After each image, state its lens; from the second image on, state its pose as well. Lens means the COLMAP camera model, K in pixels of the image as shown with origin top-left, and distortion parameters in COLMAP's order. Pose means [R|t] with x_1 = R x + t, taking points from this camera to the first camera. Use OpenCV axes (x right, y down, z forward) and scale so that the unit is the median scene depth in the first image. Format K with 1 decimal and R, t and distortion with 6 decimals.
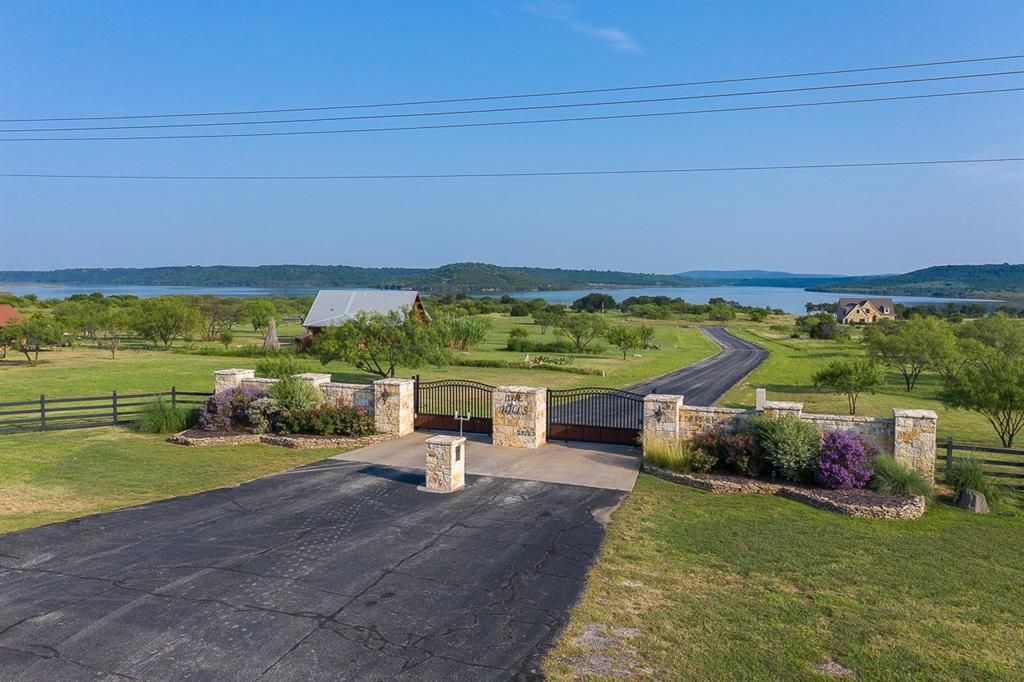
lens RADIAL K [[806.3, 0, 512.0], [0, 806.3, 341.0], [0, 0, 1]] dist [-0.013467, 0.002859]
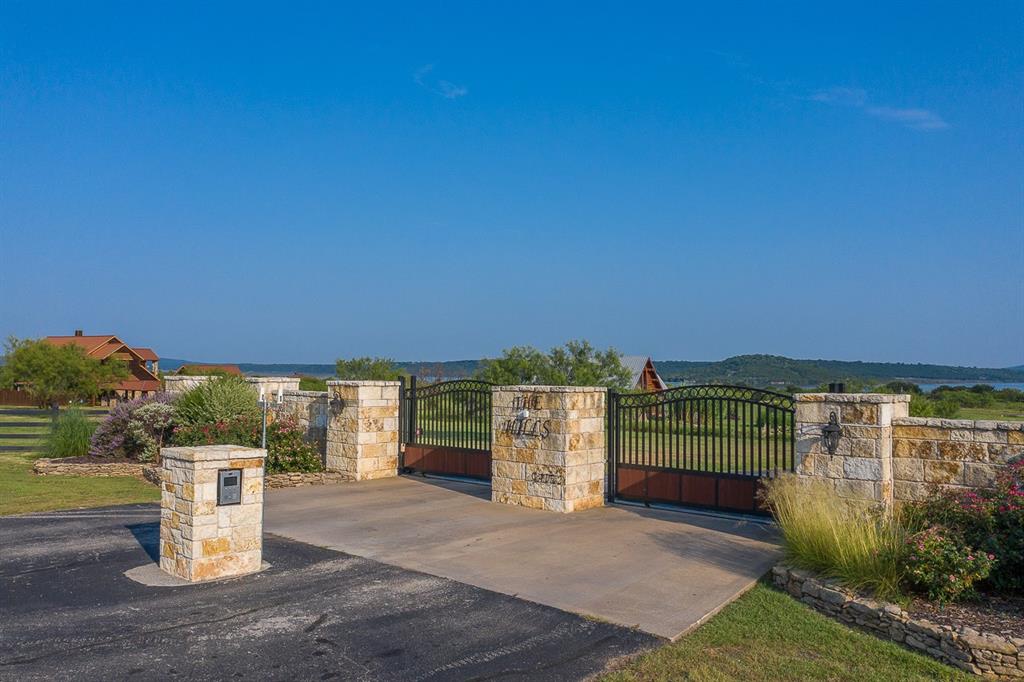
lens RADIAL K [[806.3, 0, 512.0], [0, 806.3, 341.0], [0, 0, 1]] dist [-0.013467, 0.002859]
pose [[0.938999, -0.010664, -0.343755, 0.160321], [-0.029526, 0.993329, -0.111471, 0.088094], [0.342651, 0.114821, 0.932420, 0.548360]]
